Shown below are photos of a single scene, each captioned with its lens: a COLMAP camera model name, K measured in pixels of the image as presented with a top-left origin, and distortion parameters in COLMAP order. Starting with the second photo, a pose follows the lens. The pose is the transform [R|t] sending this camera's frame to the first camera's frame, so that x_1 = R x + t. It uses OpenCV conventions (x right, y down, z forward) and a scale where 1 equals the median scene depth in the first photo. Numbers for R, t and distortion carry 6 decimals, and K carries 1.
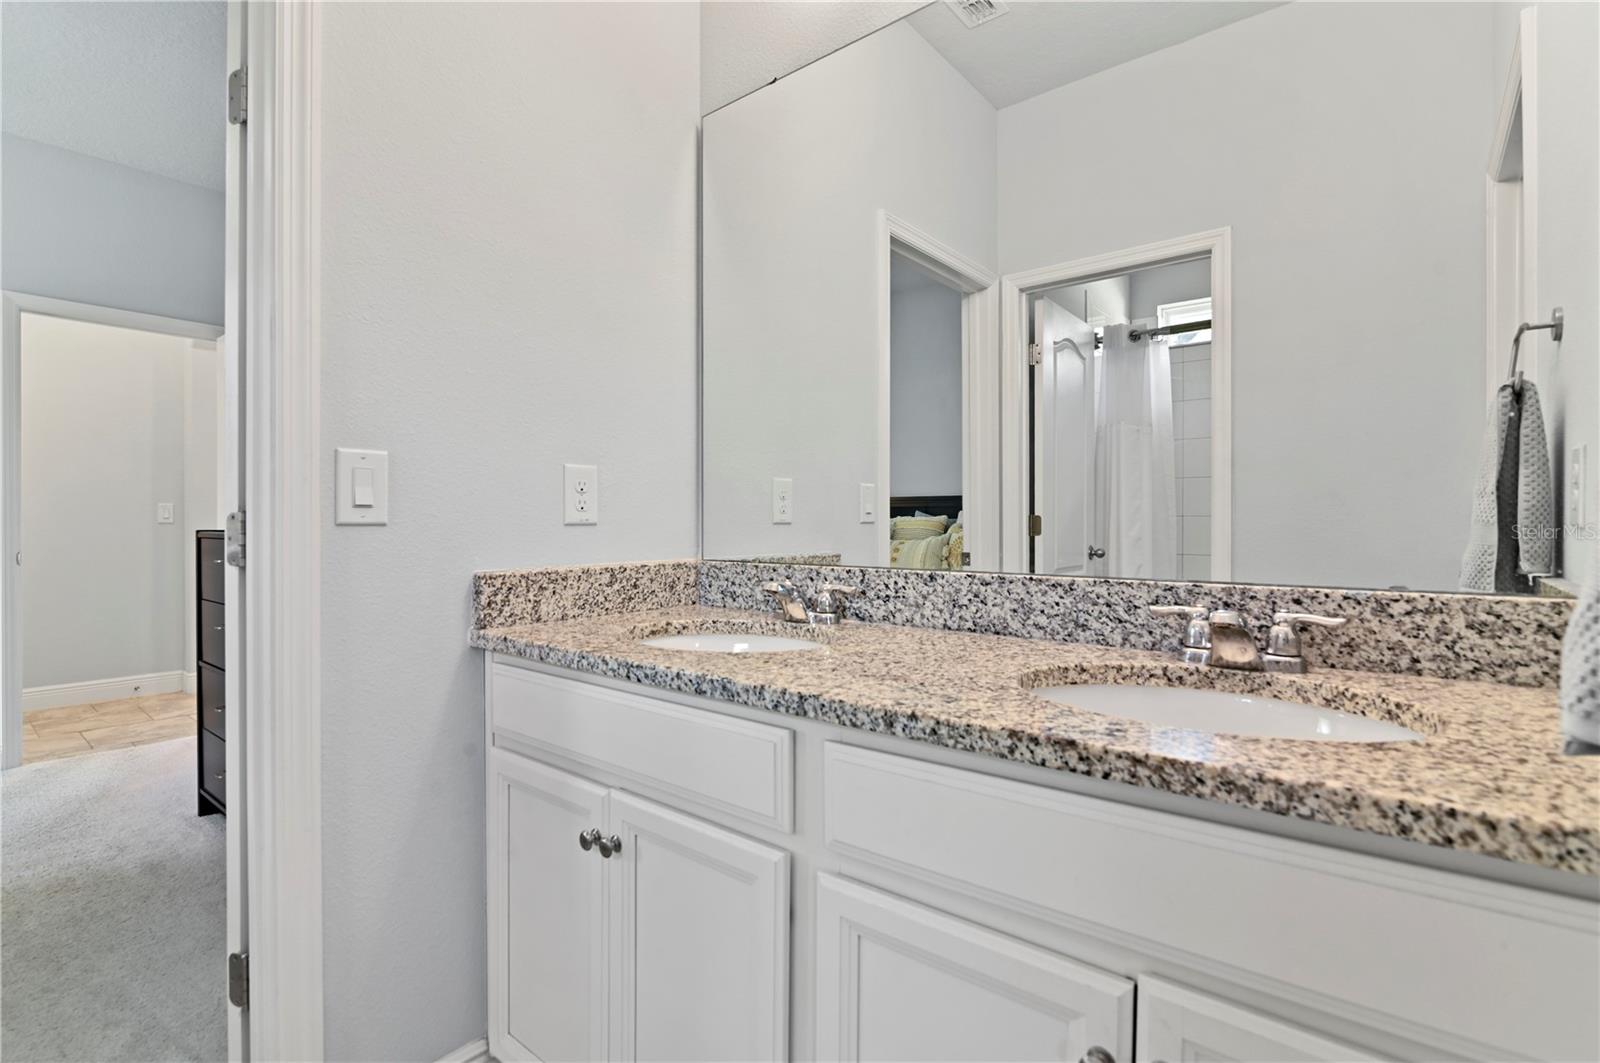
lens RADIAL K [[747.1, 0, 799.7], [0, 747.1, 532.4], [0, 0, 1]] dist [0.001454, -0.000740]
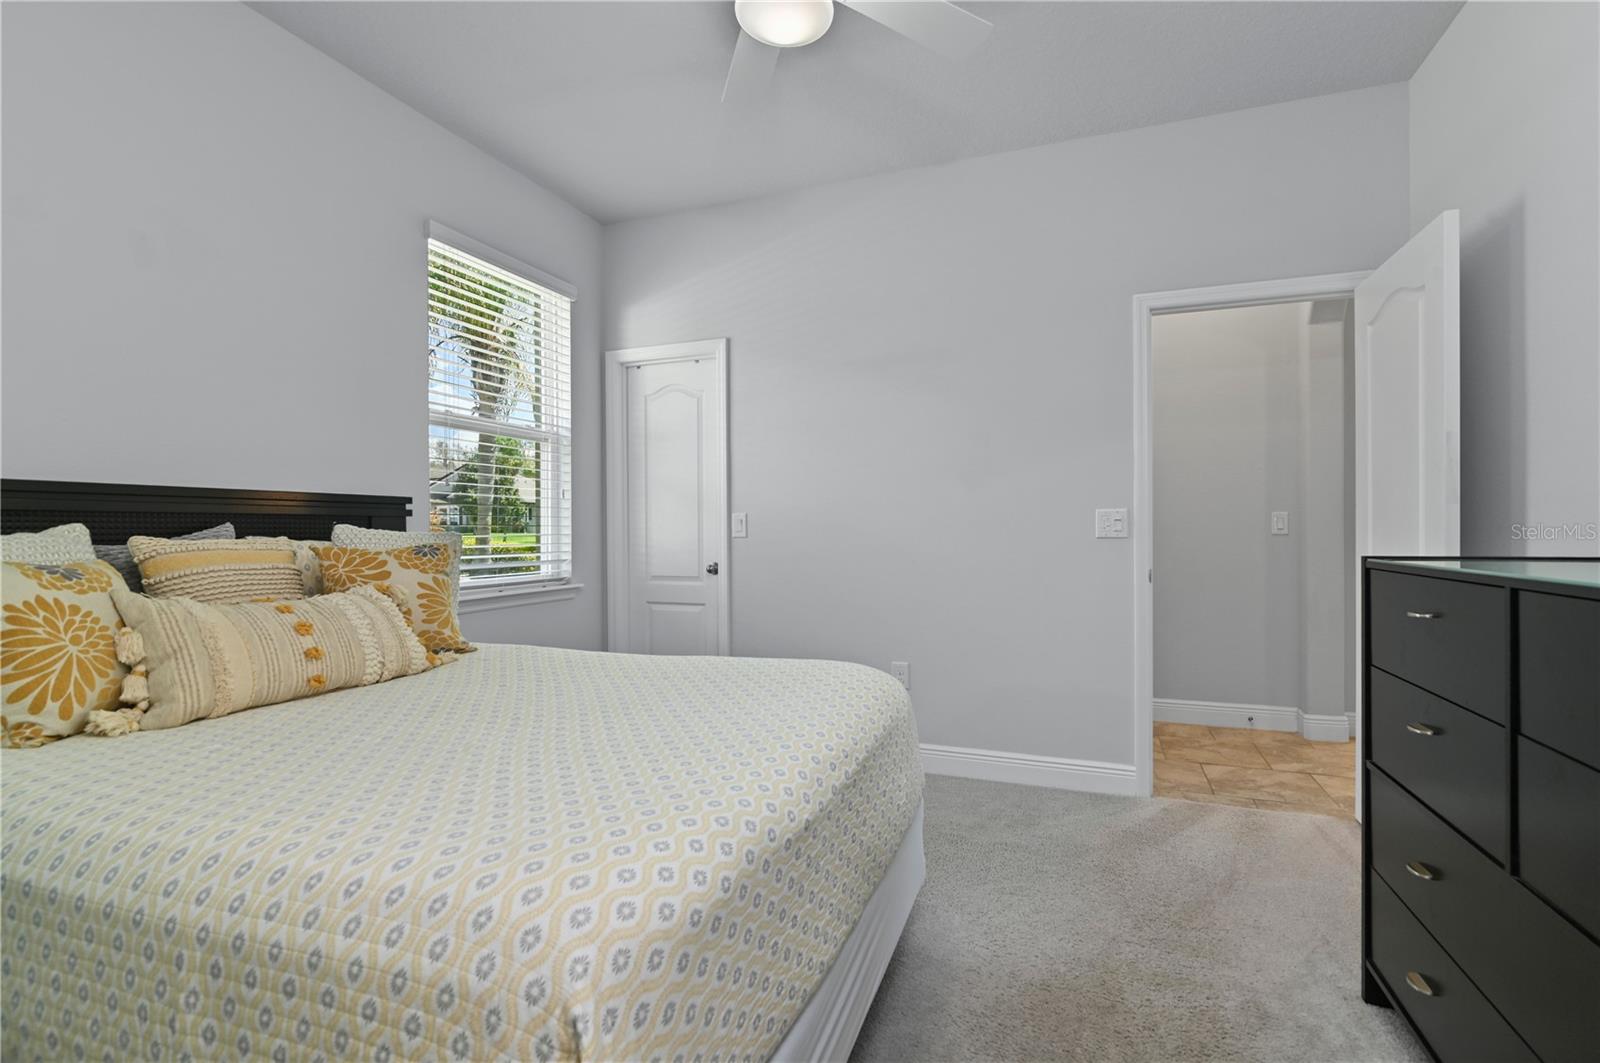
lens RADIAL K [[747.1, 0, 799.4], [0, 747.1, 528.6], [0, 0, 1]] dist [0.001454, -0.000740]
pose [[0.320737, 0.006138, -0.947148, -0.274293], [-0.004359, 0.999978, 0.005004, -0.021754], [0.947158, 0.002524, 0.320757, 0.259394]]
